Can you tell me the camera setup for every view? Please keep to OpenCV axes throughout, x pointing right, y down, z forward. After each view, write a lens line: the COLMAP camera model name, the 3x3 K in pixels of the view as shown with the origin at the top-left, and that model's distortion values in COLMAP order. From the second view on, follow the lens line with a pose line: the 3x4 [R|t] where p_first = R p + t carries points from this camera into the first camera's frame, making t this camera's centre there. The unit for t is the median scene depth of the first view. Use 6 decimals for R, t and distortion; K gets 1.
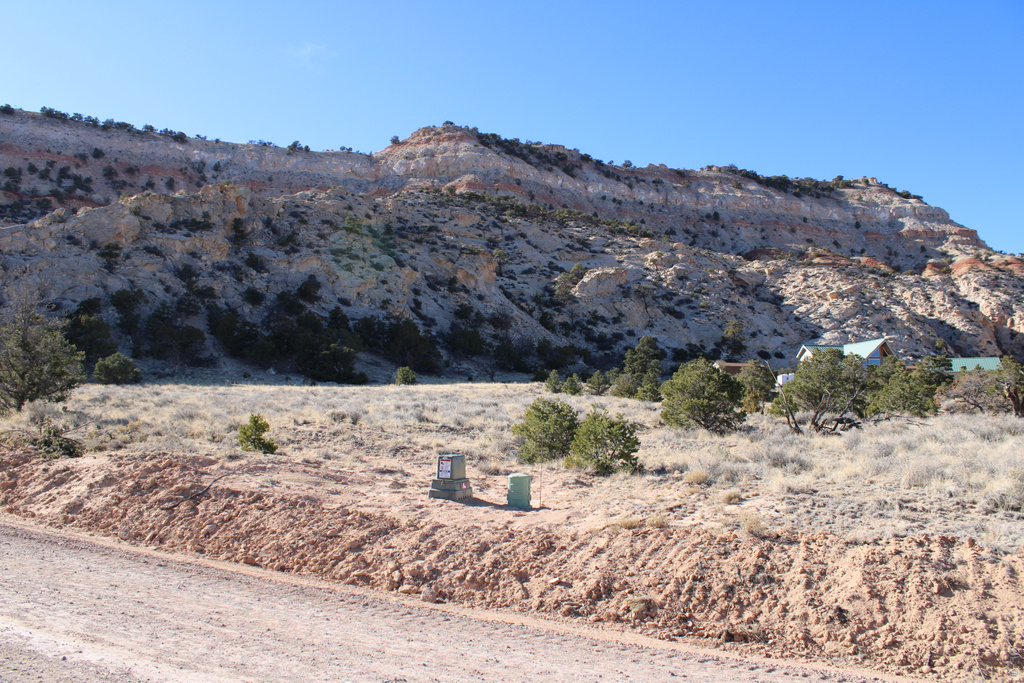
lens RADIAL K [[876.2, 0, 518.5], [0, 876.2, 334.6], [0, 0, 1]] dist [-0.151011, 0.146107]
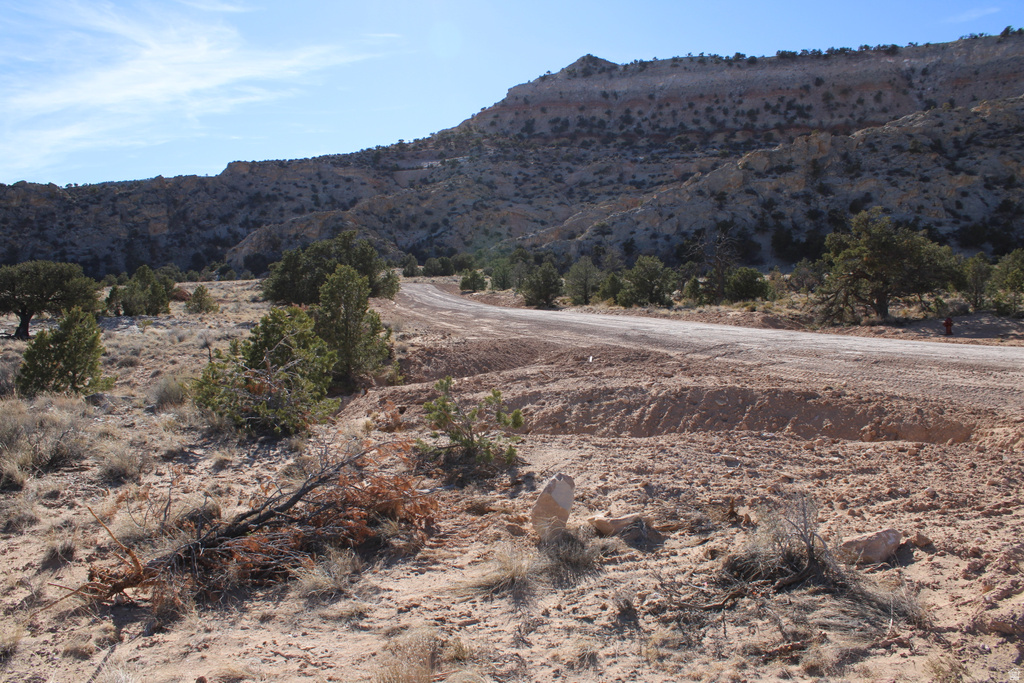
lens RADIAL K [[876.2, 0, 513.2], [0, 876.2, 343.1], [0, 0, 1]] dist [-0.151011, 0.146107]
pose [[0.618927, 0.028119, -0.784945, 0.205315], [0.084938, 0.991102, 0.102477, -0.007453], [0.780842, -0.130098, 0.611032, -0.131193]]
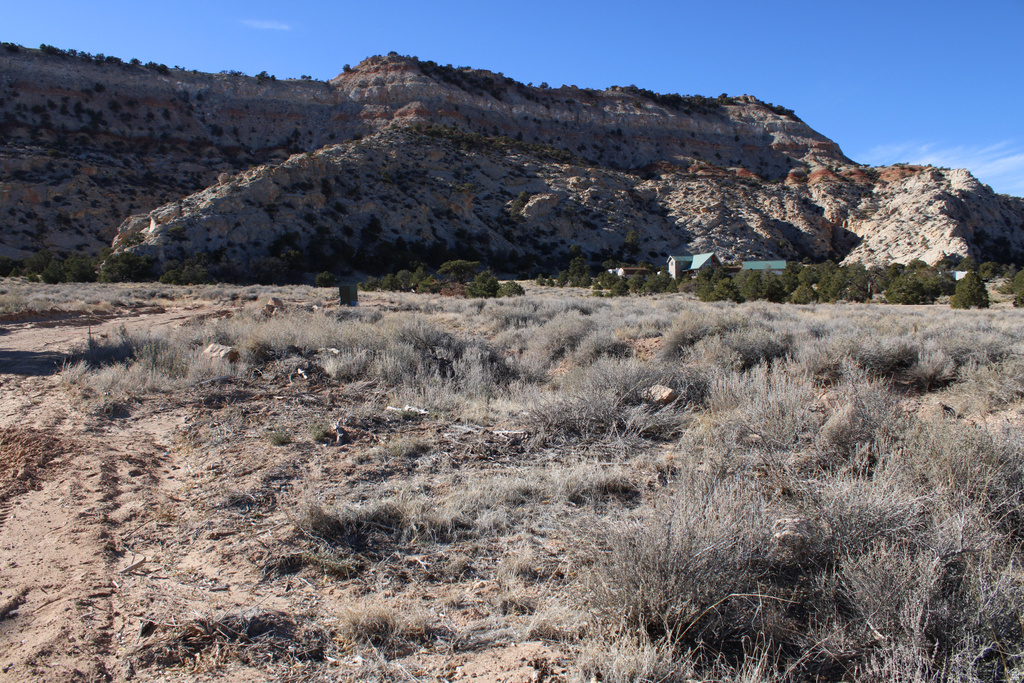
lens RADIAL K [[876.2, 0, 510.8], [0, 876.2, 343.6], [0, 0, 1]] dist [-0.151011, 0.146107]
pose [[0.994673, -0.026355, 0.099654, -0.062443], [0.012259, 0.990147, 0.139494, -0.022106], [-0.102349, -0.137529, 0.985196, -0.264185]]
